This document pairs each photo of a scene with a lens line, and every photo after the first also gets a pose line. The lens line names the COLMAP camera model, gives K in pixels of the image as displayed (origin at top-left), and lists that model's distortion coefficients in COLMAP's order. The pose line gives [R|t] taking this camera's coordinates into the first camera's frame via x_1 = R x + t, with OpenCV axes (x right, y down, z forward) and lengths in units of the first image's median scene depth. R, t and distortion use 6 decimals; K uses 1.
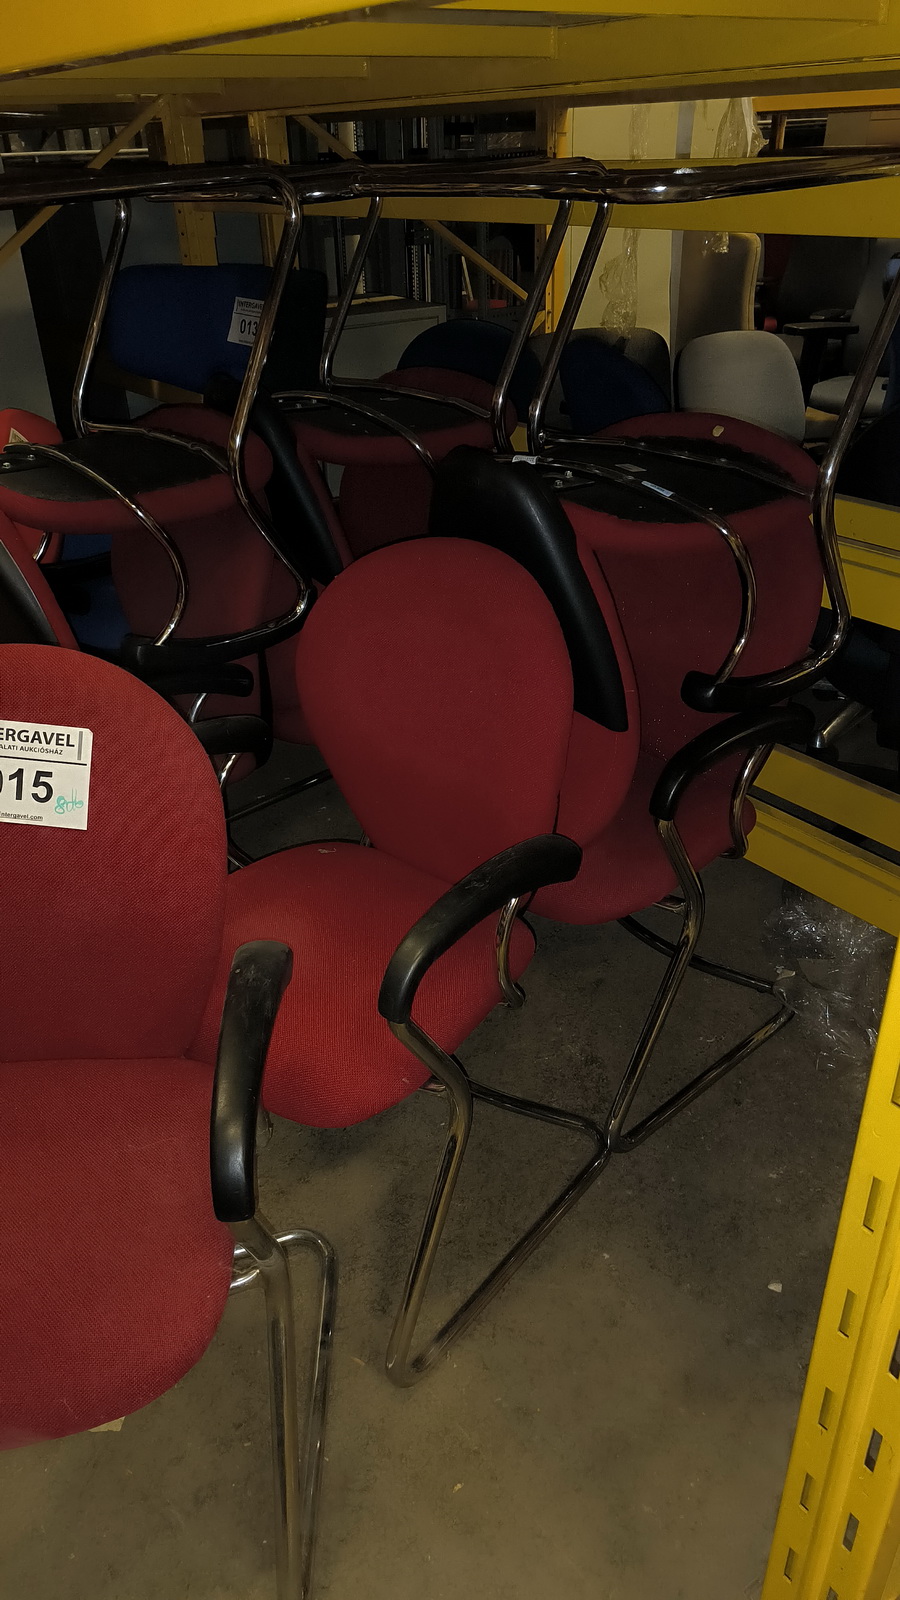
lens RADIAL K [[1140.3, 0, 431.7], [0, 1140.3, 810.6], [0, 0, 1]] dist [0.013872, -0.025997]
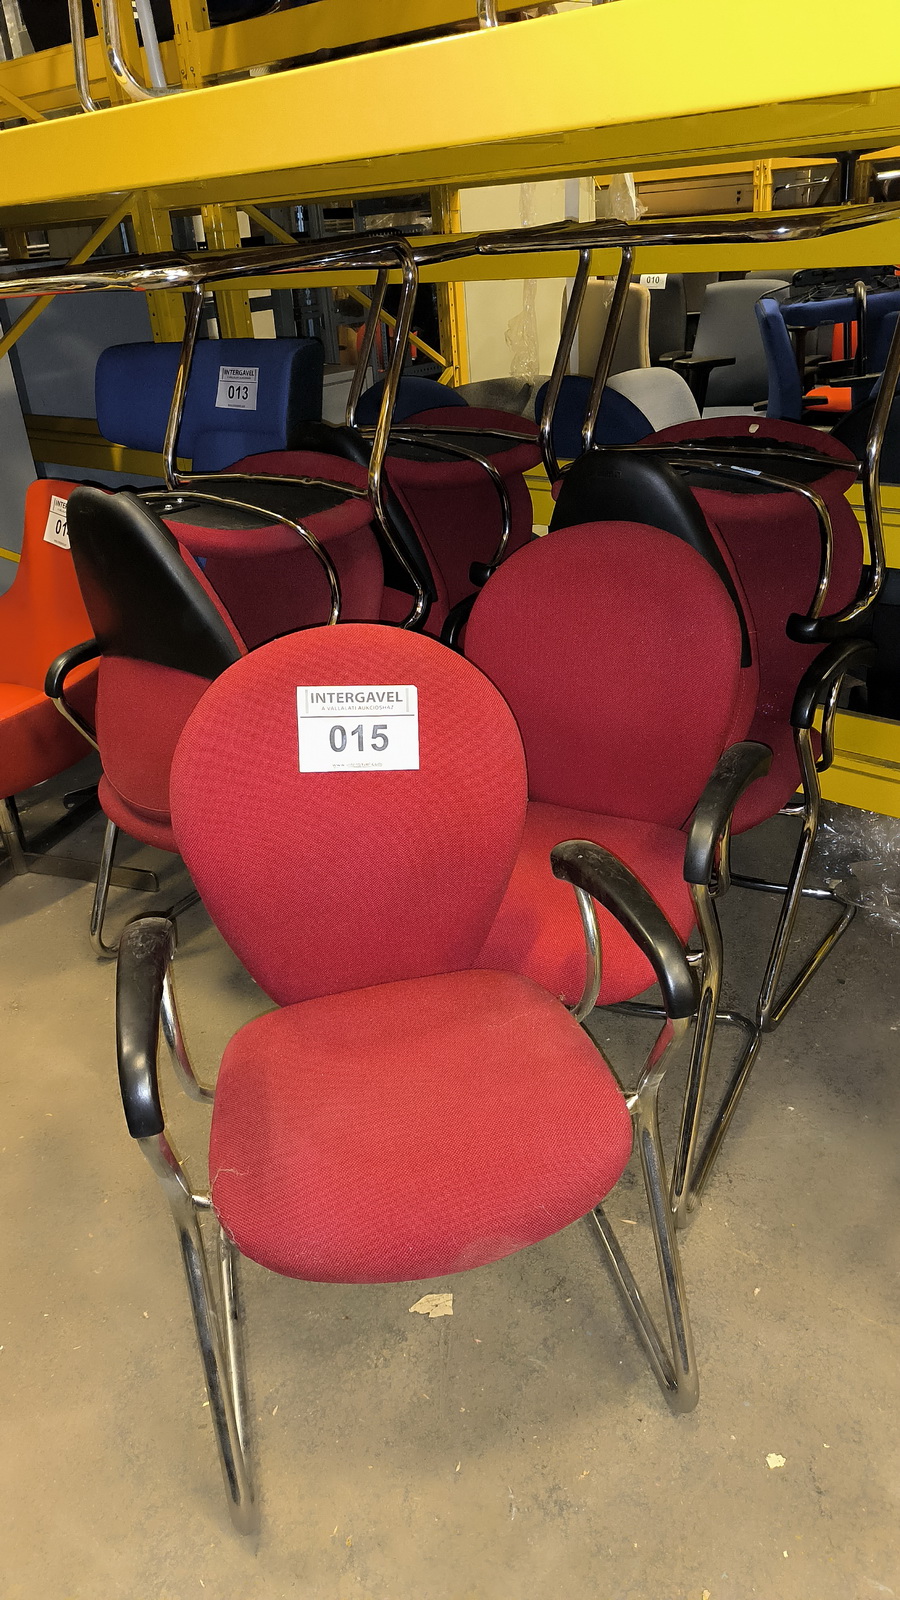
lens RADIAL K [[1134.9, 0, 450.0], [0, 1134.9, 800.0], [0, 0, 1]] dist [0.002331, 0.000965]
pose [[0.977557, -0.132016, 0.164176, -0.364691], [0.142212, 0.988473, -0.051930, 0.089073], [-0.155428, 0.074112, 0.985063, -0.136021]]
